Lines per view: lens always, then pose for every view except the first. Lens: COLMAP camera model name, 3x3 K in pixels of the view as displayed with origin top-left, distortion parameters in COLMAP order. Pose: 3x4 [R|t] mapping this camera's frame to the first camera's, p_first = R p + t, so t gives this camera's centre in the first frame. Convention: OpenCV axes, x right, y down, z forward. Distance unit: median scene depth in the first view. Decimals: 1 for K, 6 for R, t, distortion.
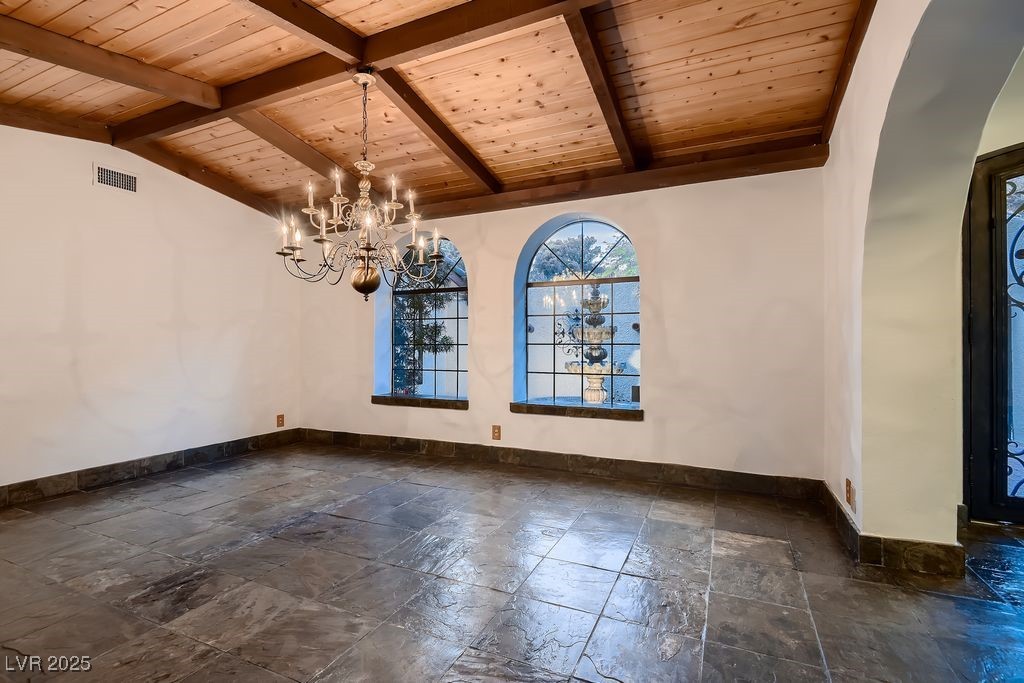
lens RADIAL K [[474.6, 0, 515.1], [0, 474.6, 342.9], [0, 0, 1]] dist [0.002524, -0.000275]
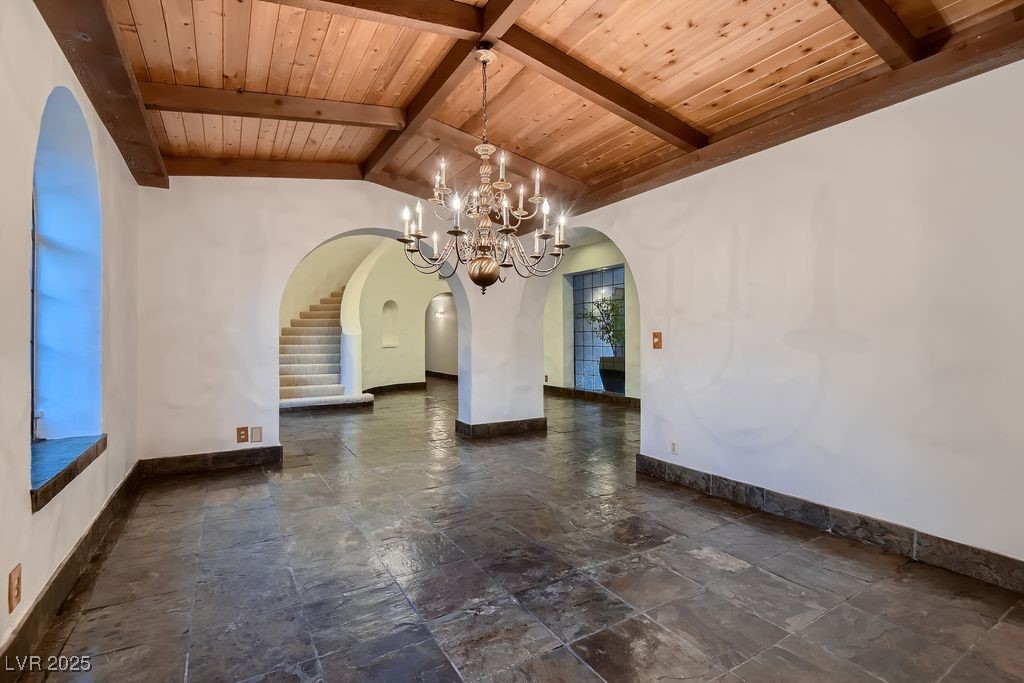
lens RADIAL K [[474.6, 0, 517.2], [0, 474.6, 340.7], [0, 0, 1]] dist [0.002524, -0.000275]
pose [[-0.832193, 0.002782, 0.554479, -0.991943], [0.002410, 0.999996, -0.001401, 0.009033], [-0.554480, 0.000170, -0.832197, 1.946327]]
